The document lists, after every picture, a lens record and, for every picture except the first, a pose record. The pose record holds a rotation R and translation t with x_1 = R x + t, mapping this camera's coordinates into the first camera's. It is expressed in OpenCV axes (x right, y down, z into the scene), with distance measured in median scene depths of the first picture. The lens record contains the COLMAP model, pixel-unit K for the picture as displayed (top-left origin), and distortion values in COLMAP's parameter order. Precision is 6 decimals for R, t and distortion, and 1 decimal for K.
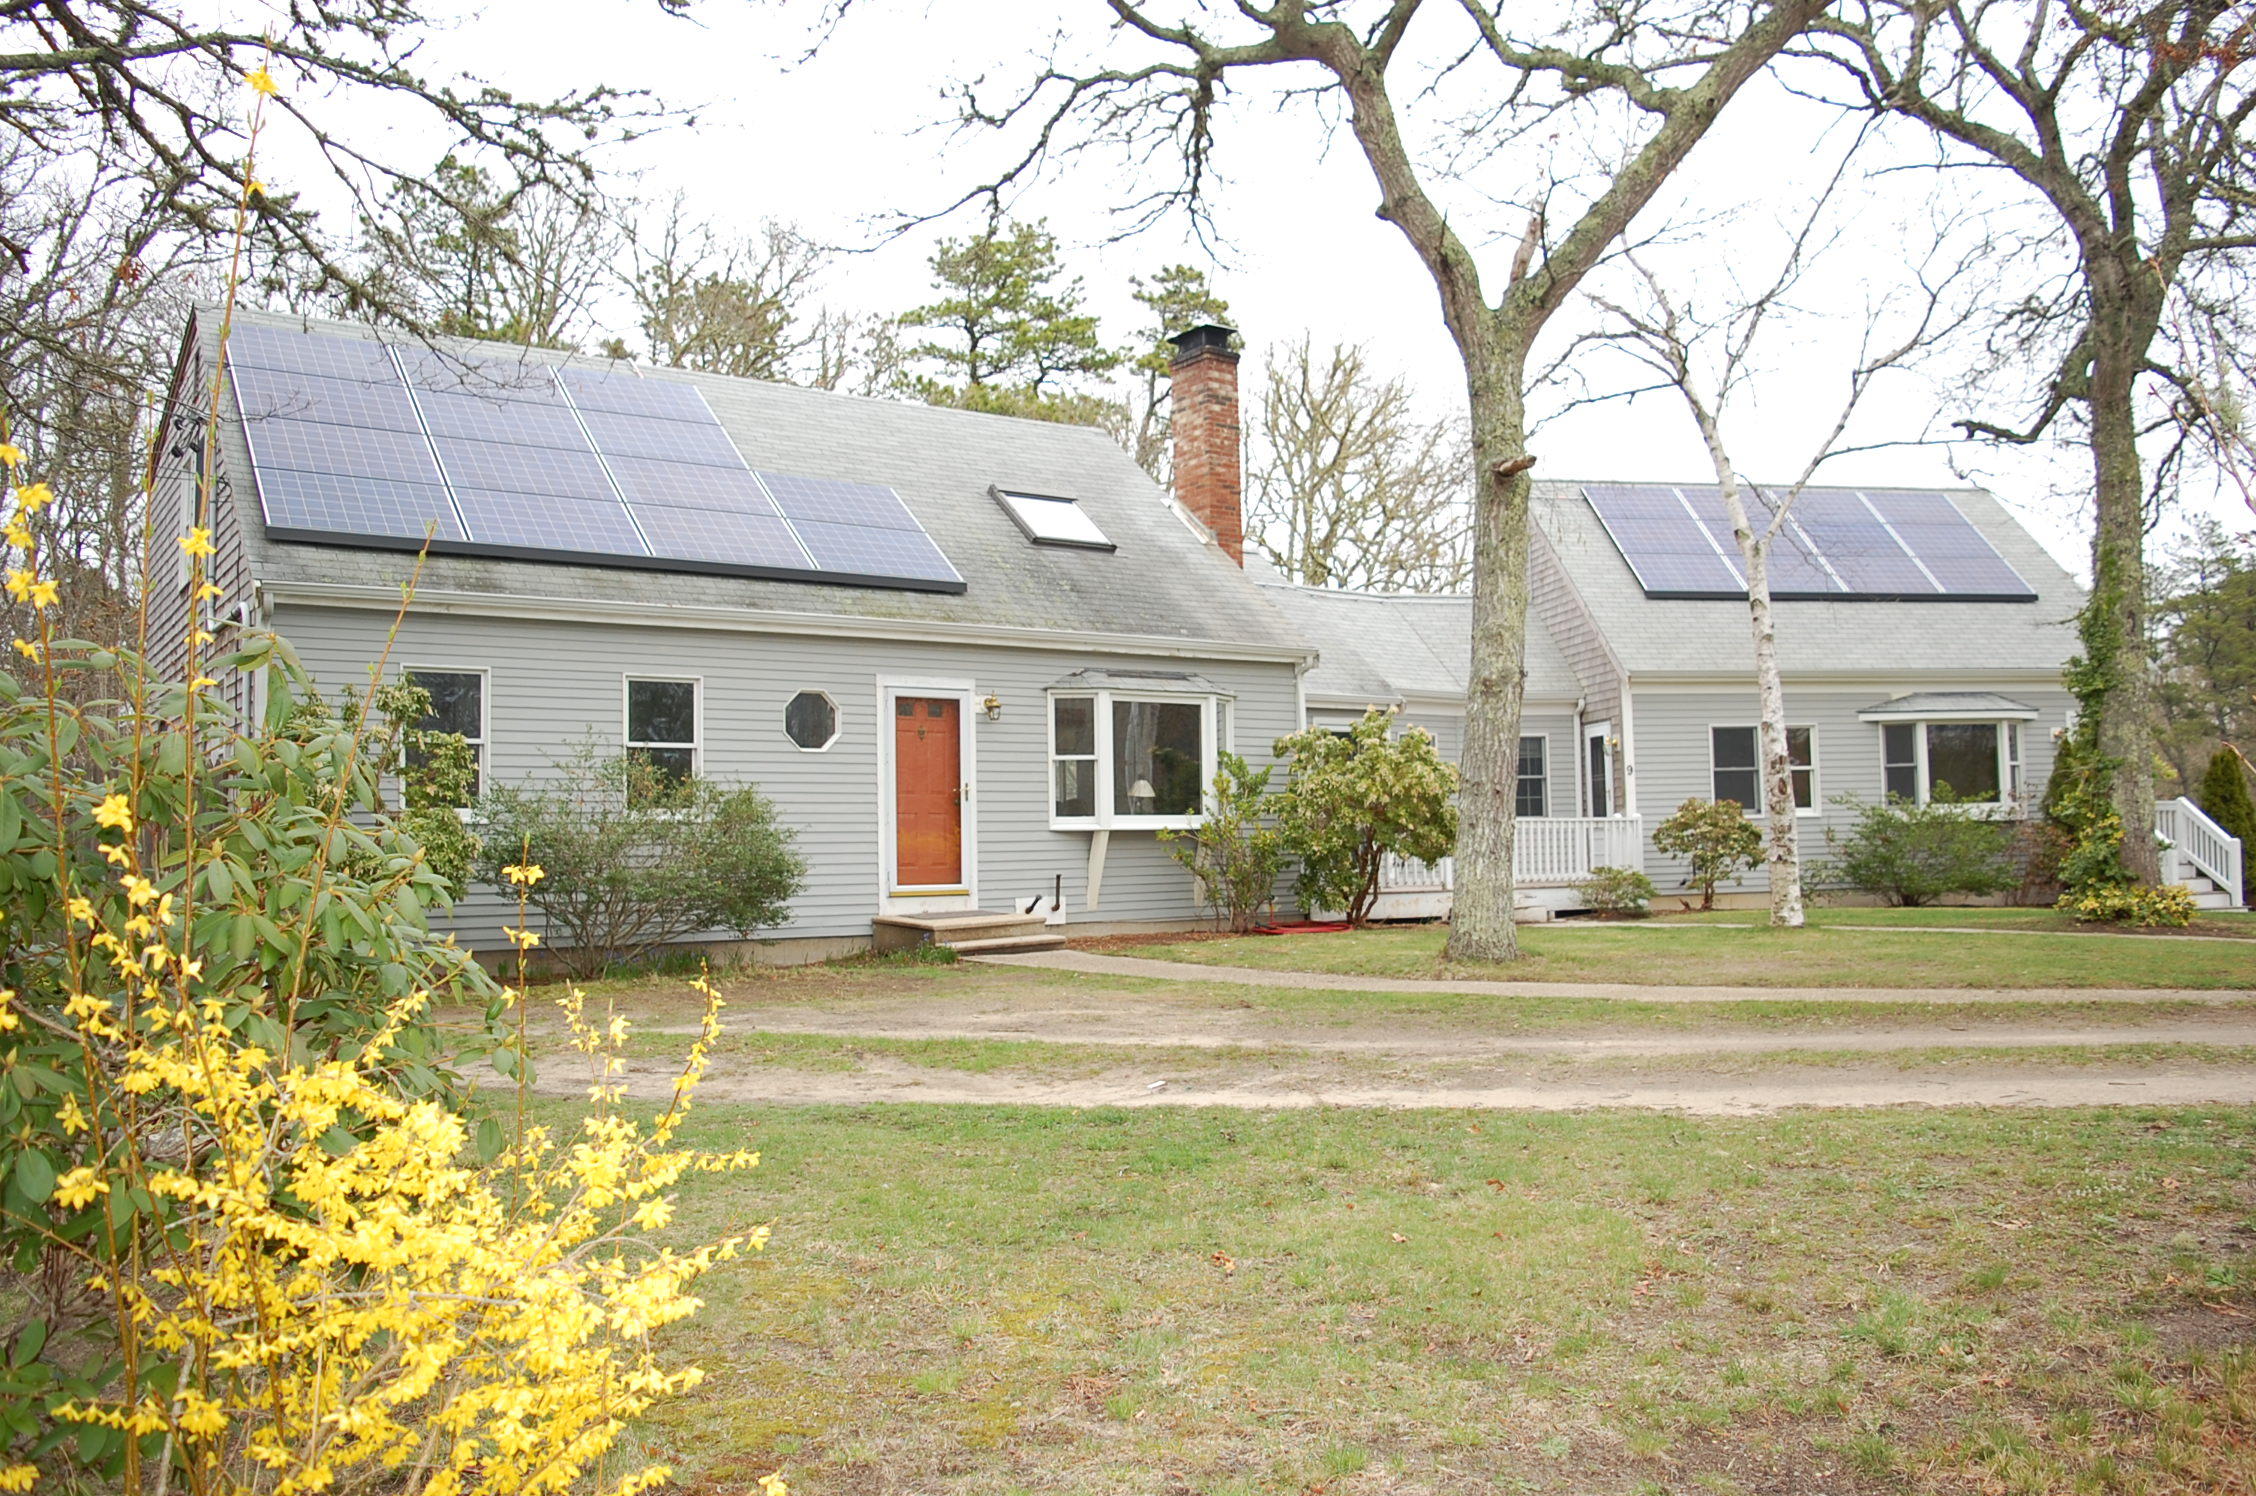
lens RADIAL K [[1774.2, 0, 1131.2], [0, 1774.2, 753.5], [0, 0, 1]] dist [-0.097536, 0.028362]
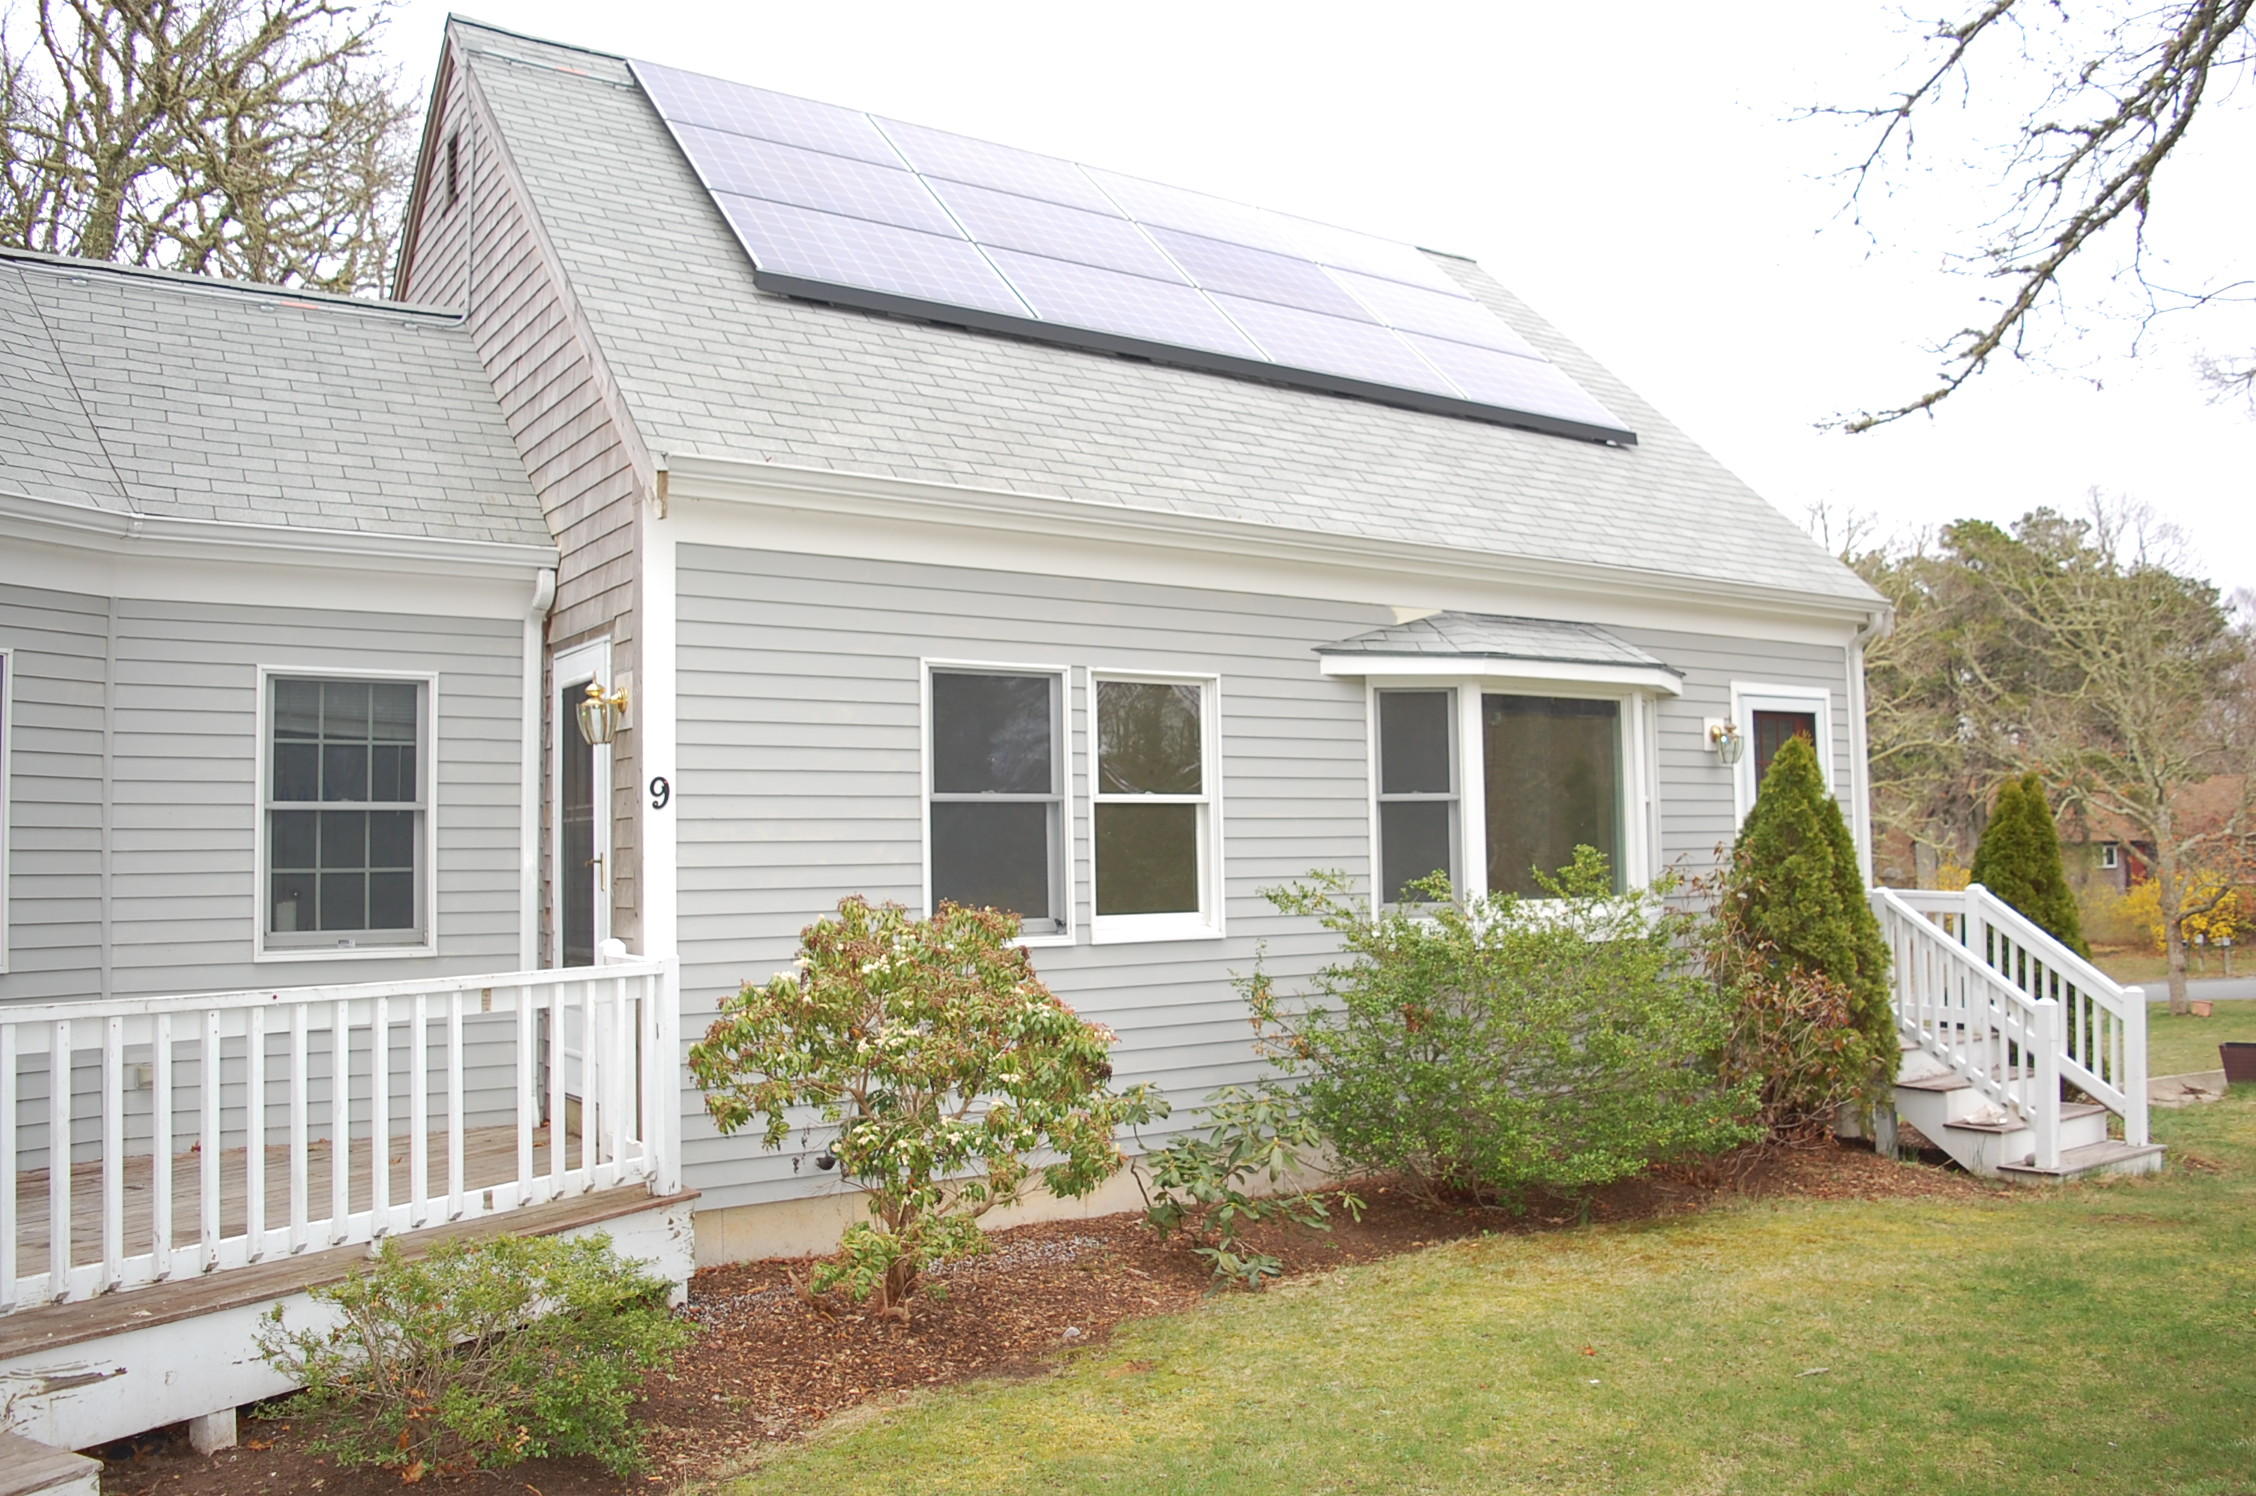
lens RADIAL K [[1774.2, 0, 1134.1], [0, 1774.2, 739.6], [0, 0, 1]] dist [-0.097536, 0.028362]
pose [[0.904950, 0.036942, 0.423911, 0.225113], [-0.030129, 0.999287, -0.022765, 0.004625], [-0.424449, 0.007829, 0.905418, 0.682824]]
